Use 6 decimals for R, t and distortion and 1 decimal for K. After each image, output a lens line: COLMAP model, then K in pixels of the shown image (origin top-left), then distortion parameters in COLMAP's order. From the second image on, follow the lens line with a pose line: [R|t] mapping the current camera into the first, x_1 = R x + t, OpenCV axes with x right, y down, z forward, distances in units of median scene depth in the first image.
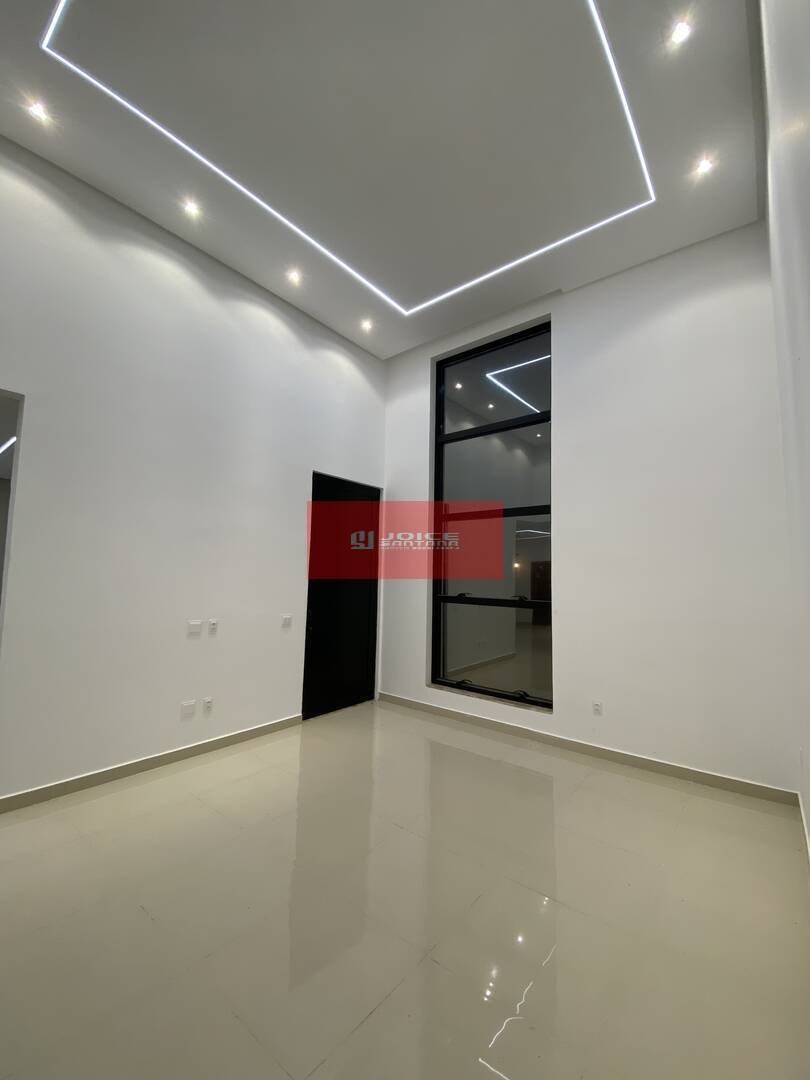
lens RADIAL K [[433.8, 0, 402.5], [0, 433.8, 539.2], [0, 0, 1]] dist [0.024919, -0.022349]
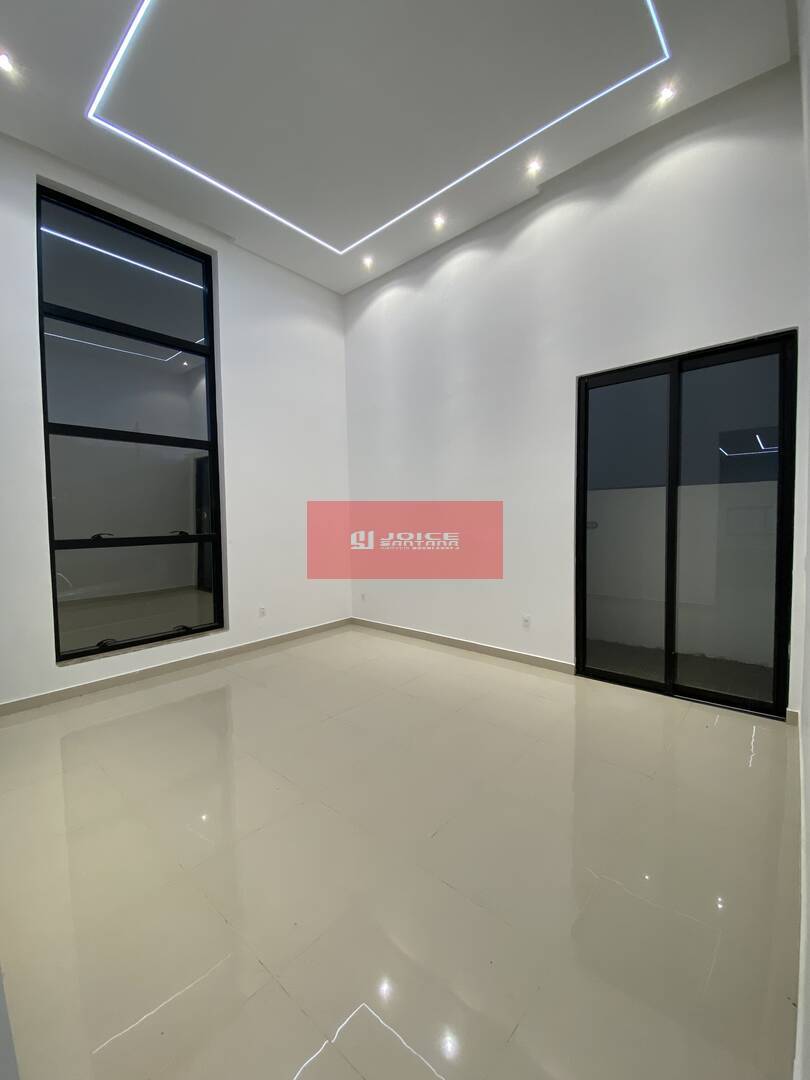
lens RADIAL K [[433.8, 0, 402.5], [0, 433.8, 539.2], [0, 0, 1]] dist [0.024919, -0.022349]
pose [[0.050619, -0.070306, 0.996240, -0.689601], [-0.057914, 0.995634, 0.073206, 0.050841], [-0.997037, -0.061402, 0.046326, 0.473117]]
